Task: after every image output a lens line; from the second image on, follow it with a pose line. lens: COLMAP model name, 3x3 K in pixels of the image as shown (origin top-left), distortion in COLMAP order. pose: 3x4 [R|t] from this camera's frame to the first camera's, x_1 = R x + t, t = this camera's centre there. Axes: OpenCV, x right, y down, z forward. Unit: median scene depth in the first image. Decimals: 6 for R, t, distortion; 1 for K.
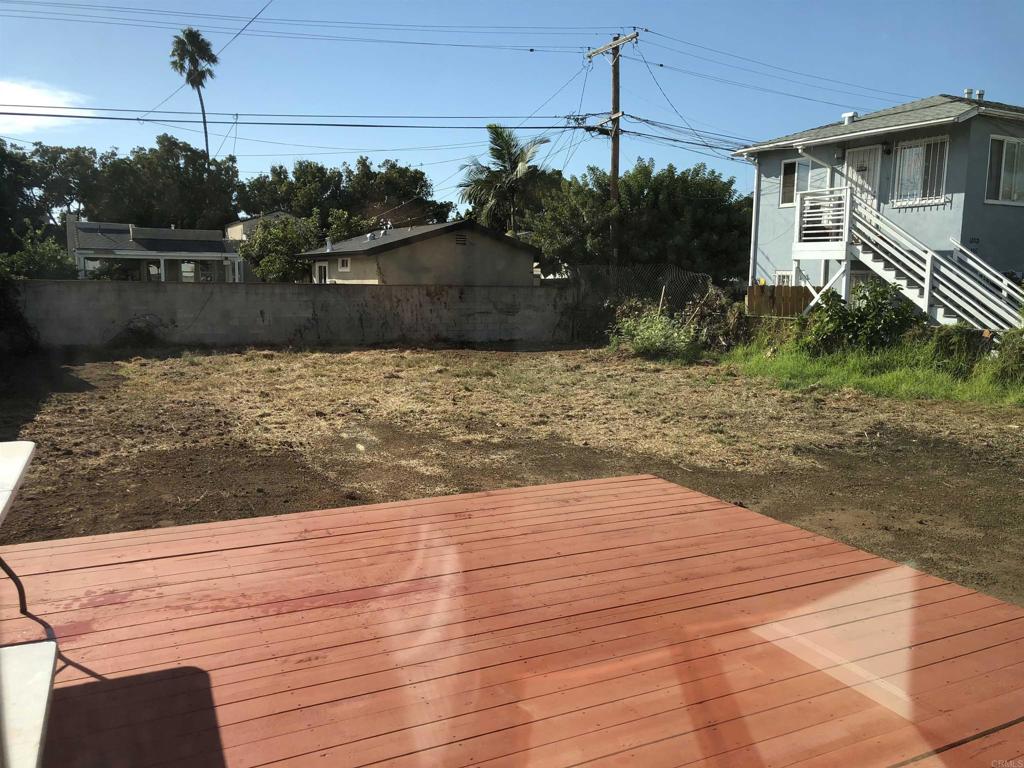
lens RADIAL K [[847.8, 0, 507.0], [0, 847.8, 383.9], [0, 0, 1]] dist [0.043857, -0.007385]
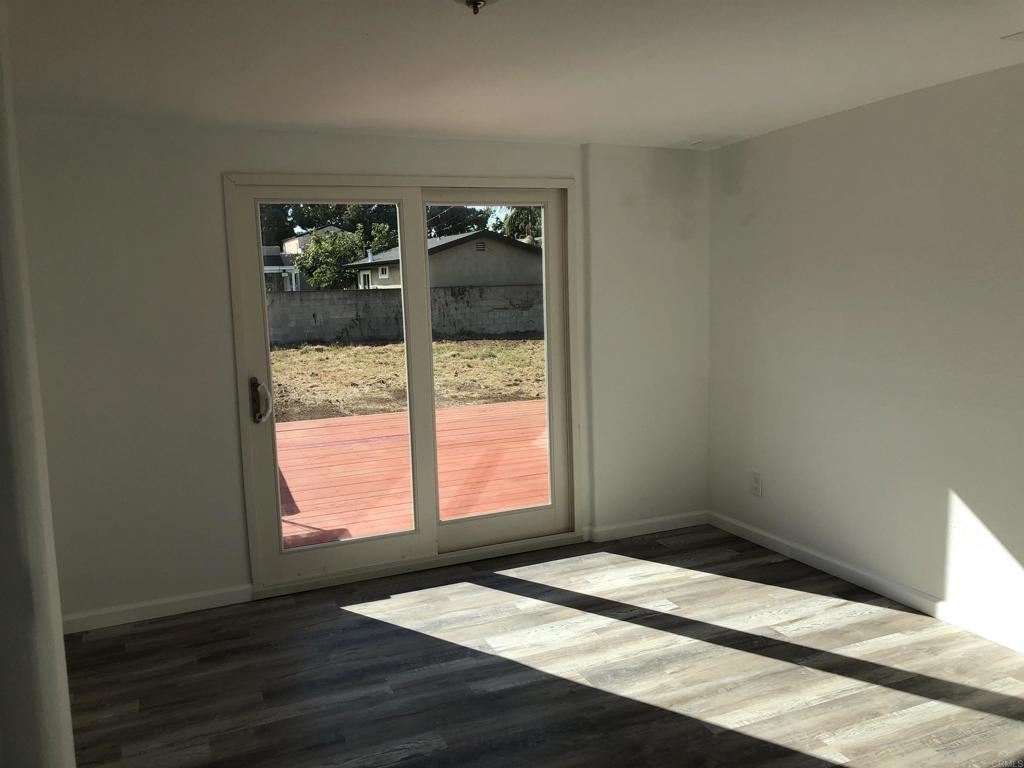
lens RADIAL K [[847.8, 0, 516.5], [0, 847.8, 384.3], [0, 0, 1]] dist [0.043857, -0.007385]
pose [[0.997774, -0.033733, -0.057530, 0.052494], [0.033760, 0.999430, -0.000505, 0.019805], [0.057515, -0.001438, 0.998344, -0.152277]]
